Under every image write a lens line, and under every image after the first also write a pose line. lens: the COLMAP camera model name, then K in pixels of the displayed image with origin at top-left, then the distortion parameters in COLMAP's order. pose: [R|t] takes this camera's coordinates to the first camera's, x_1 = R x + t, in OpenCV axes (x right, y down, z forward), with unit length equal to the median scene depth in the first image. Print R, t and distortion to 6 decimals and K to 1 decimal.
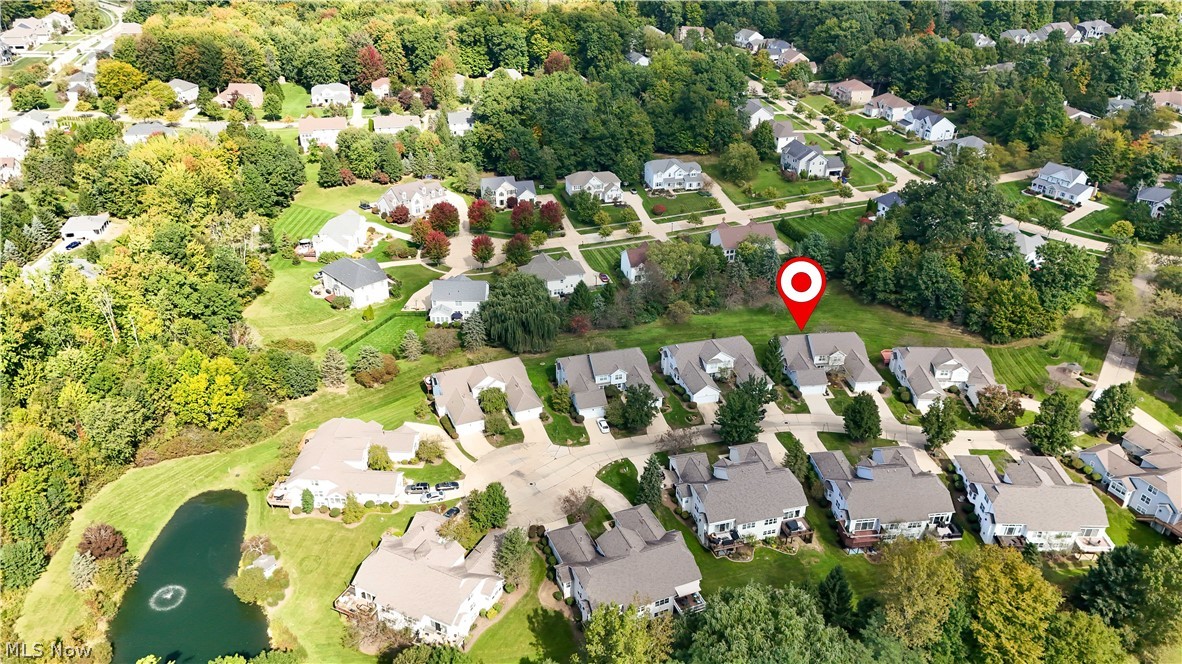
lens RADIAL K [[881.2, 0, 591.0], [0, 881.2, 332.0], [0, 0, 1]] dist [0.116570, -0.118766]
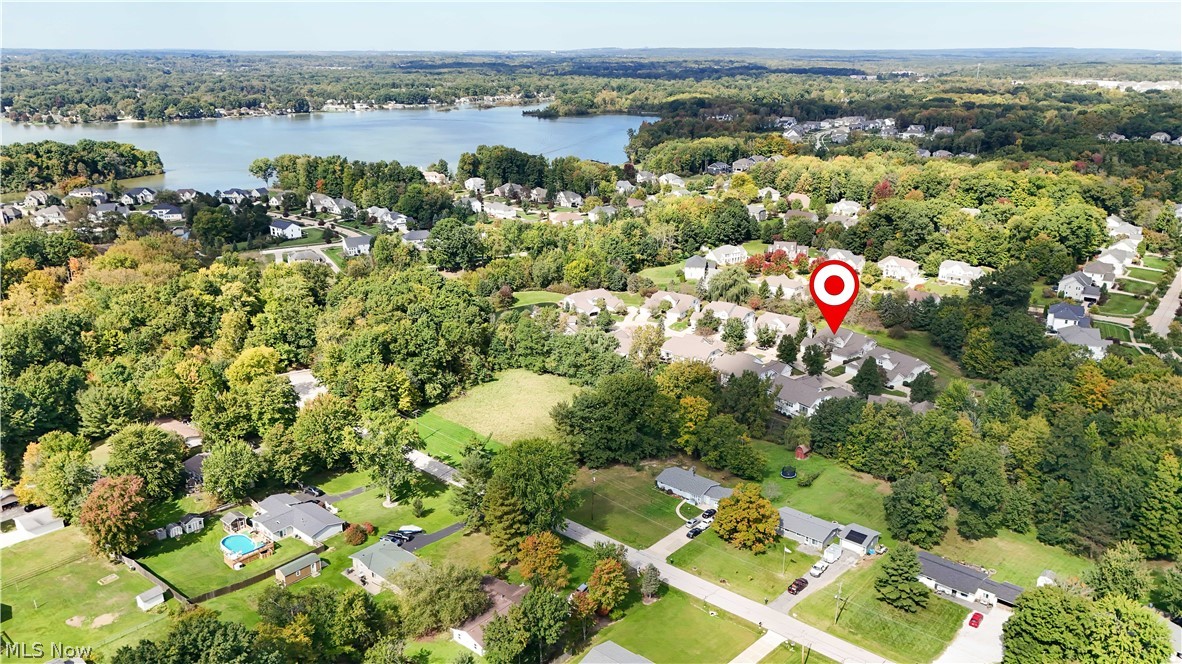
lens RADIAL K [[881.2, 0, 591.0], [0, 881.2, 332.0], [0, 0, 1]] dist [0.116570, -0.118766]
pose [[0.589185, 0.242981, -0.770598, 1.135964], [-0.398381, 0.917090, -0.015422, 0.197642], [0.702960, 0.316079, 0.637135, -0.304695]]
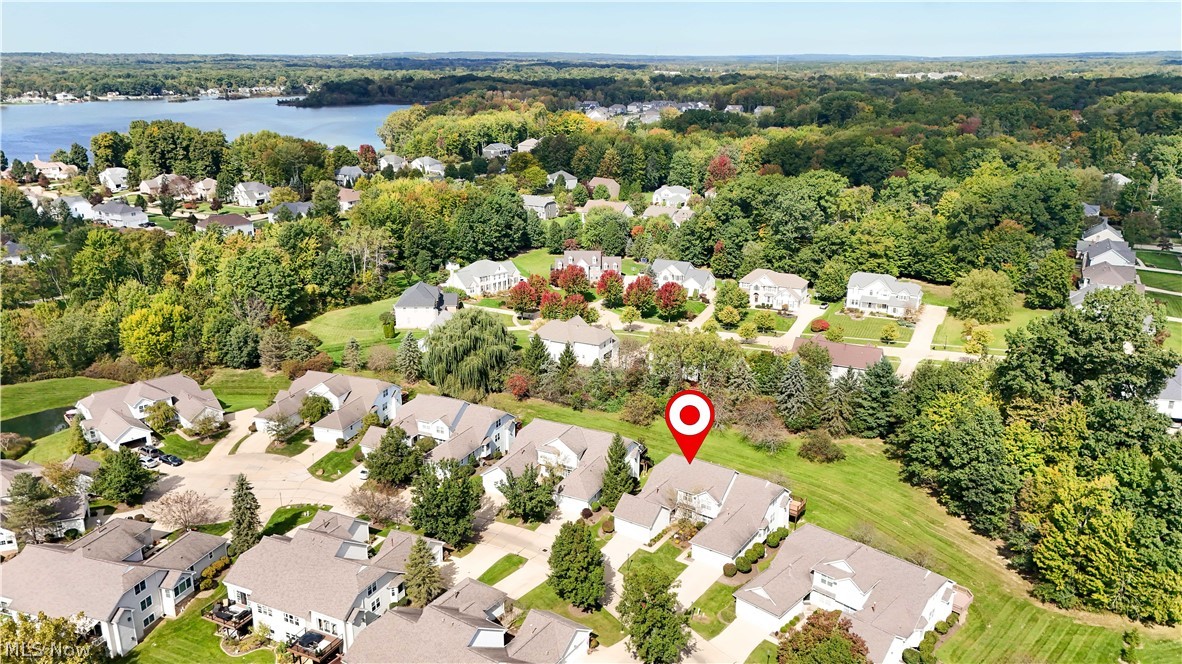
lens RADIAL K [[881.2, 0, 591.0], [0, 881.2, 332.0], [0, 0, 1]] dist [0.116570, -0.118766]
pose [[0.742257, 0.195183, -0.641060, 0.547921], [-0.328388, 0.939847, -0.094072, 0.002234], [0.584137, 0.280342, 0.761703, 0.400822]]
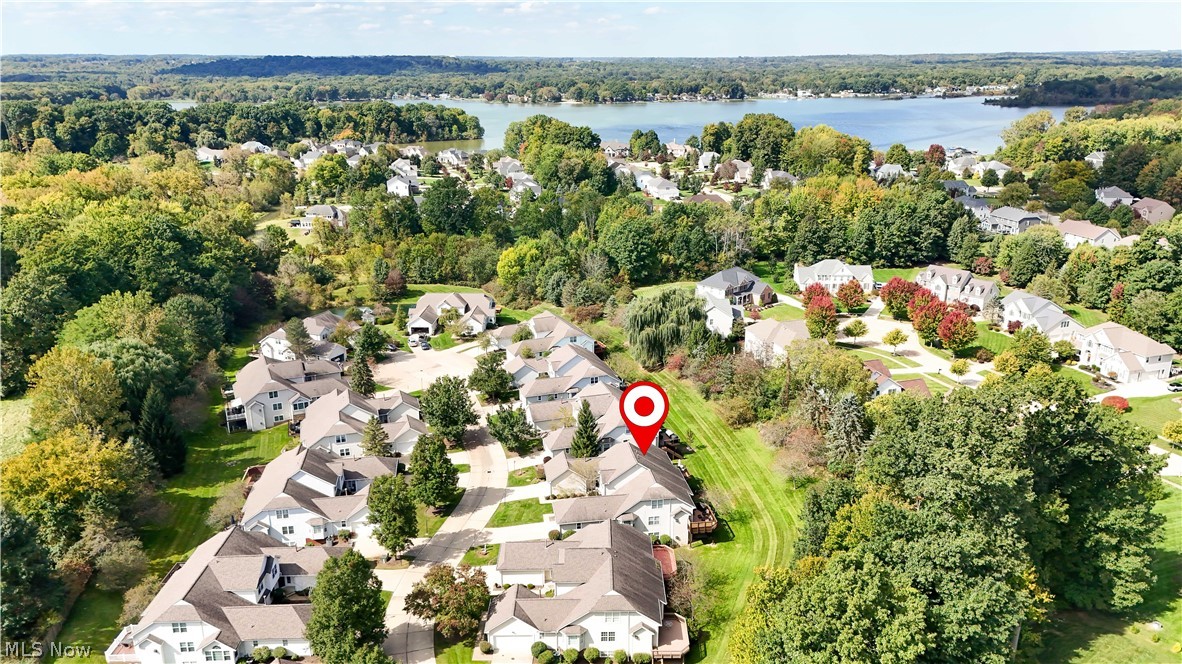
lens RADIAL K [[876.1, 0, 591.0], [0, 876.1, 332.0], [0, 0, 1]] dist [0.099381, -0.112037]
pose [[0.031469, 0.295525, -0.954817, 0.800161], [-0.491622, 0.836320, 0.242646, -0.199220], [0.870240, 0.461773, 0.171605, 0.757179]]
